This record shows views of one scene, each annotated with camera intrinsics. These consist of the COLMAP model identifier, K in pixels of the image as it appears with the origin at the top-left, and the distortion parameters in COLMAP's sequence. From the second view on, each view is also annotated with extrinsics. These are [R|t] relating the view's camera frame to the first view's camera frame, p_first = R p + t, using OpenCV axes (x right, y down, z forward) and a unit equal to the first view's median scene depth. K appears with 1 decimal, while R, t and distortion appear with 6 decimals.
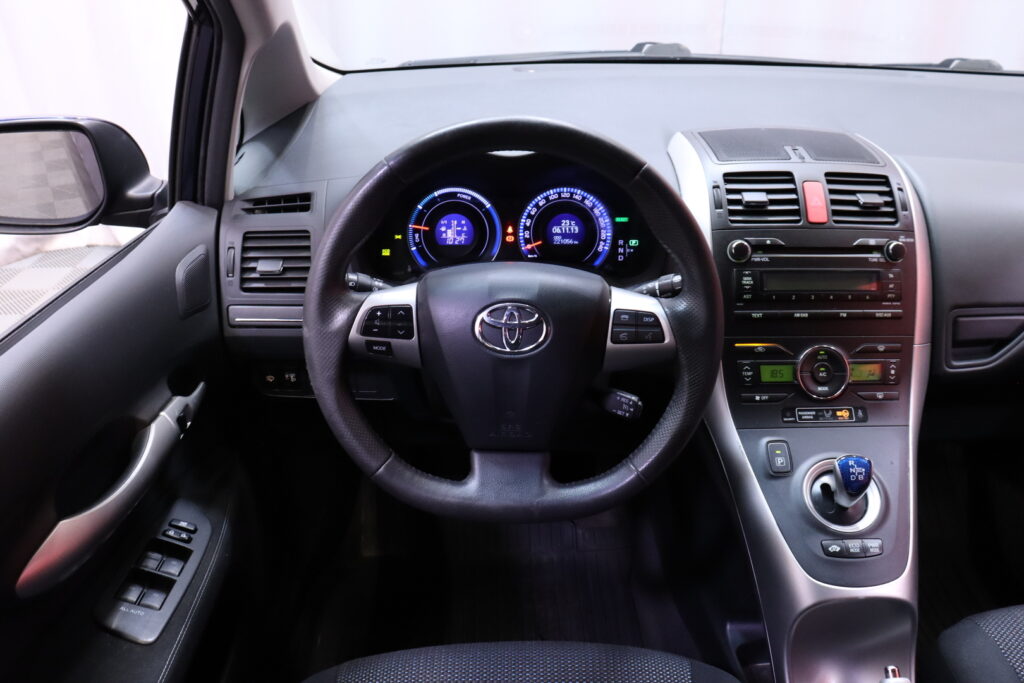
lens RADIAL K [[836.3, 0, 512.1], [0, 836.3, 331.5], [0, 0, 1]] dist [-0.183195, 0.147300]
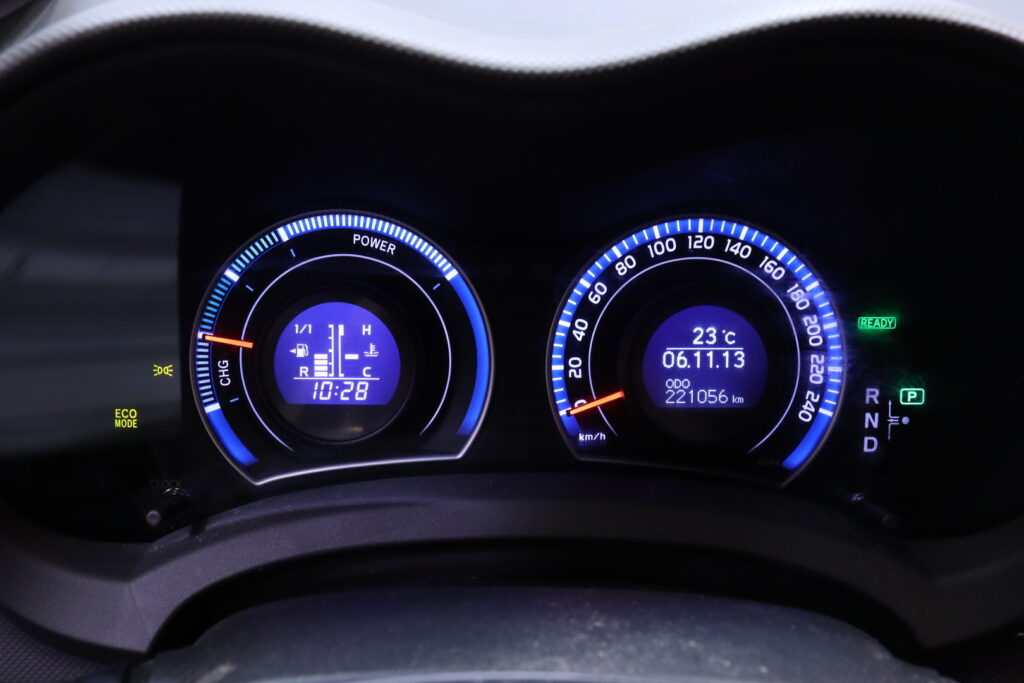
lens RADIAL K [[934.6, 0, 514.2], [0, 934.6, 318.3], [0, 0, 1]] dist [-0.151279, 0.006938]
pose [[0.999917, 0.012166, -0.004295, -0.003879], [-0.012348, 0.998893, -0.045390, -0.124535], [0.003738, 0.045440, 0.998960, 0.684364]]
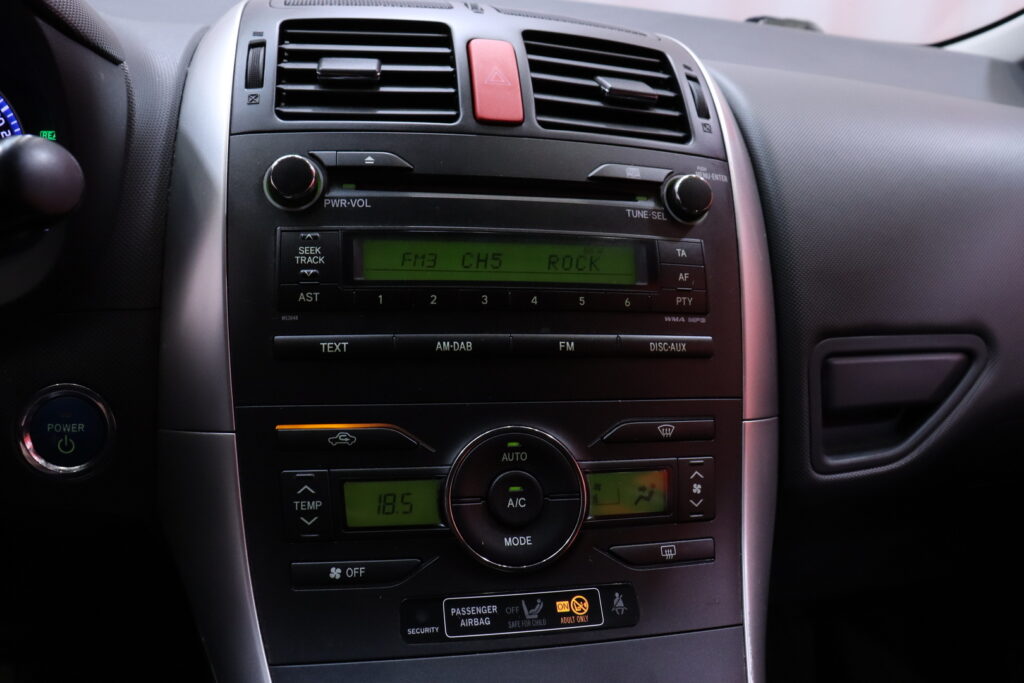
lens RADIAL K [[836.3, 0, 513.2], [0, 836.3, 318.3], [0, 0, 1]] dist [-0.183195, 0.147300]
pose [[0.974624, 0.010953, 0.223580, 0.281814], [0.023803, 0.988068, -0.152167, 0.025730], [-0.222579, 0.153627, 0.962734, 0.596929]]
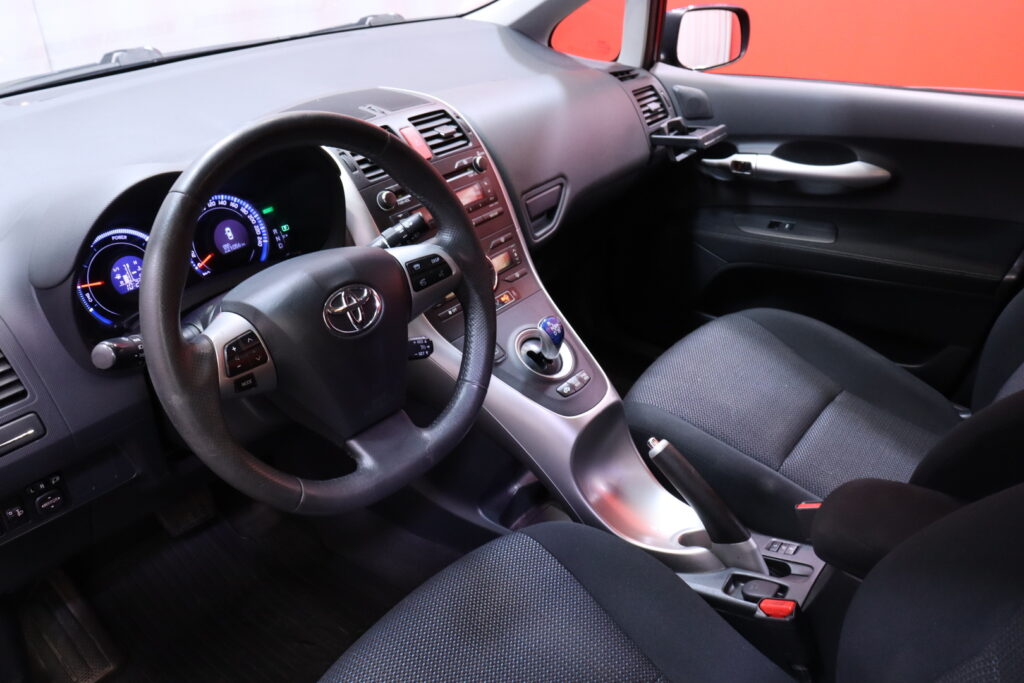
lens RADIAL K [[836.3, 0, 516.7], [0, 836.3, 333.5], [0, 0, 1]] dist [-0.183195, 0.147300]
pose [[0.619932, -0.381857, 0.685470, -0.451197], [0.368741, 0.912898, 0.175065, -0.062564], [-0.692614, 0.144233, 0.706741, 0.094484]]
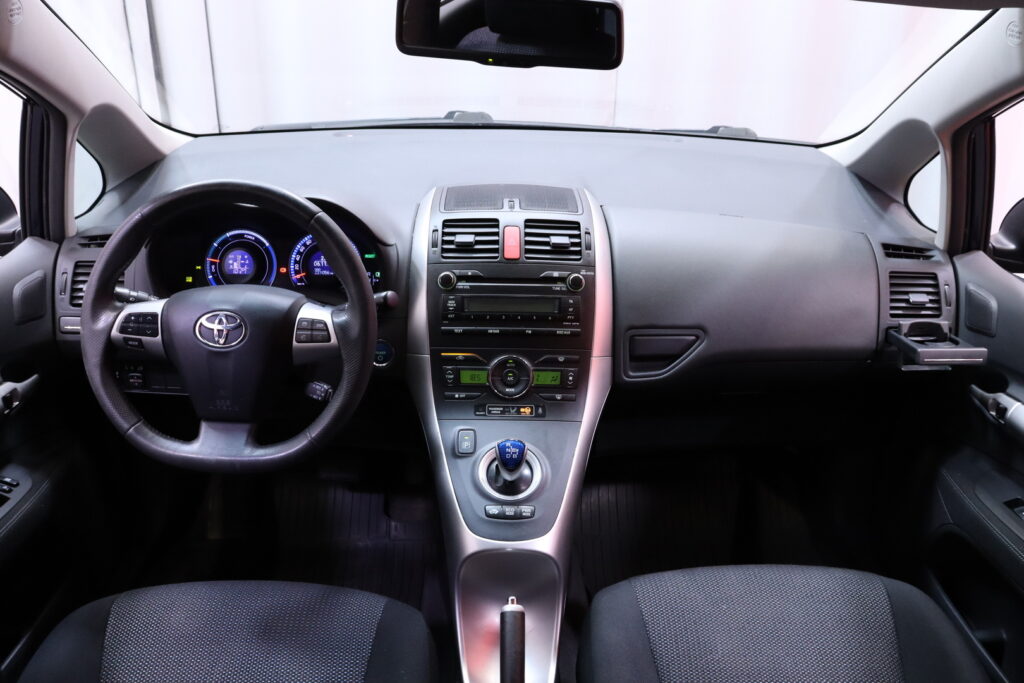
lens RADIAL K [[836.3, 0, 517.8], [0, 836.3, 343.6], [0, 0, 1]] dist [-0.183195, 0.147300]
pose [[0.999723, 0.018929, 0.014015, 0.358249], [-0.018302, 0.998880, -0.043638, 0.052549], [-0.014825, 0.043369, 0.998949, -0.277946]]
